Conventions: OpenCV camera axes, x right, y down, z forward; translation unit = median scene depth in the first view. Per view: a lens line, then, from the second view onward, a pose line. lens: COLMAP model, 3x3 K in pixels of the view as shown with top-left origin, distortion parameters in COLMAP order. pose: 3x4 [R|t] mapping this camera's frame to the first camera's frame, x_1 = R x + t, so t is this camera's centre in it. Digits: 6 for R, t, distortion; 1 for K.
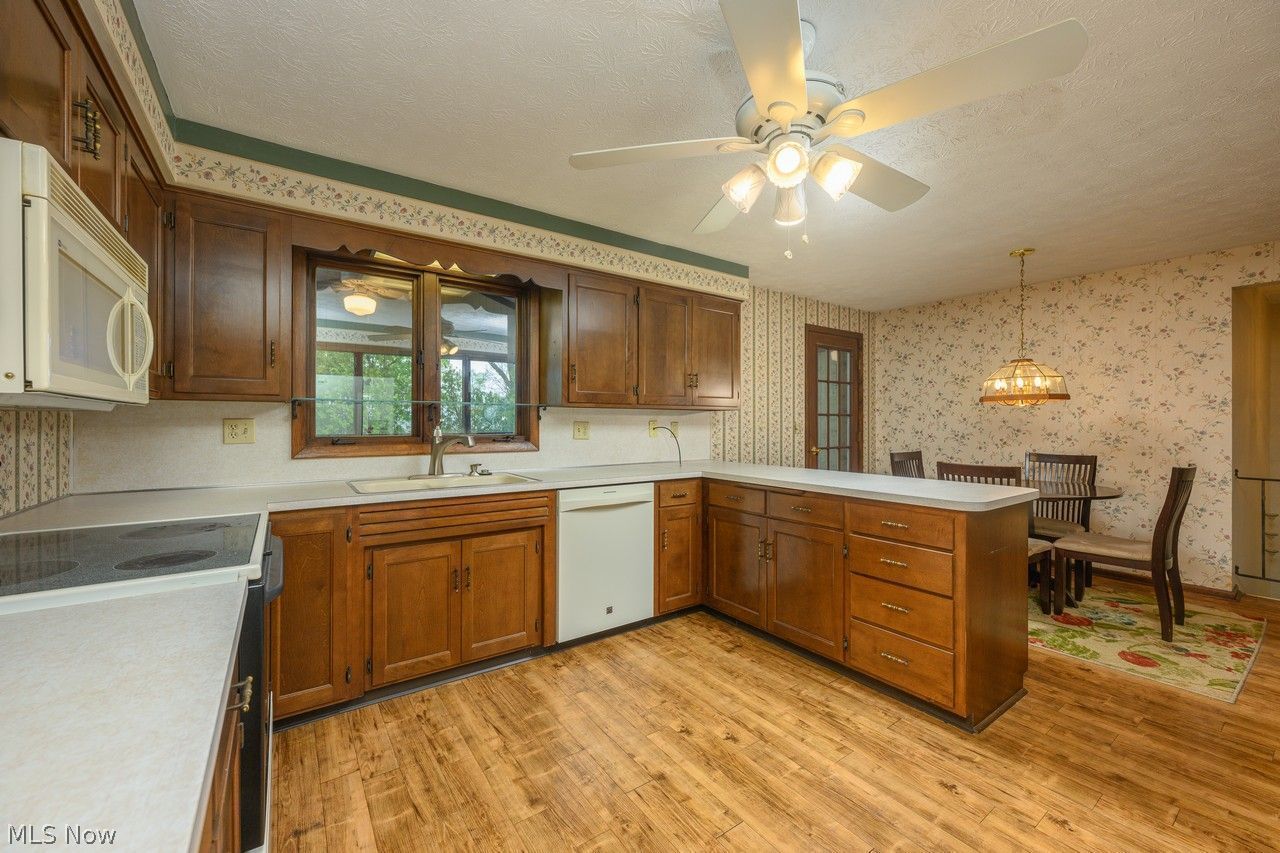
lens RADIAL K [[507.5, 0, 651.6], [0, 507.5, 426.9], [0, 0, 1]] dist [0.001394, 0.000637]
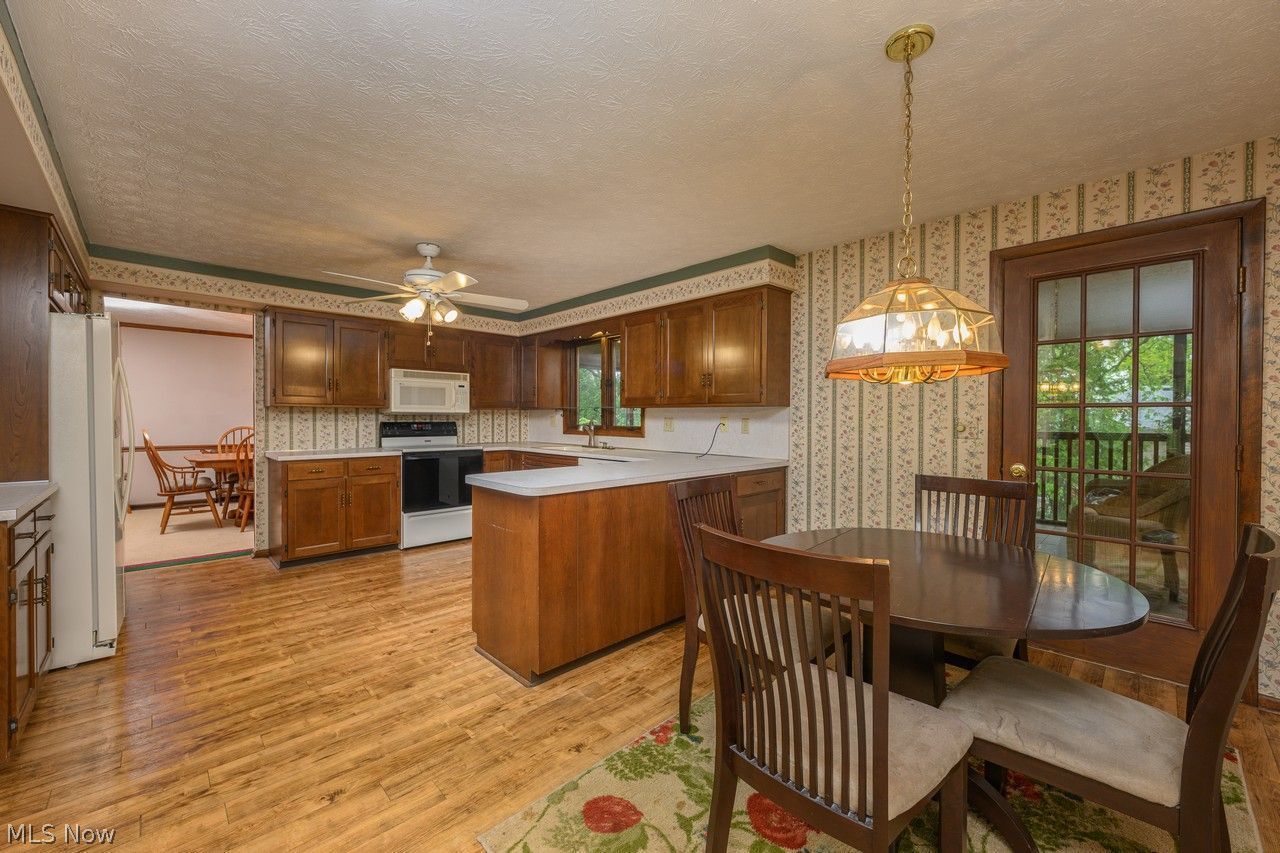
lens RADIAL K [[507.5, 0, 623.8], [0, 507.5, 429.9], [0, 0, 1]] dist [0.001394, 0.000637]
pose [[0.120656, 0.022352, -0.992443, 1.503660], [-0.013772, 0.999688, 0.020841, -0.007087], [0.992599, 0.011154, 0.120926, 0.915612]]
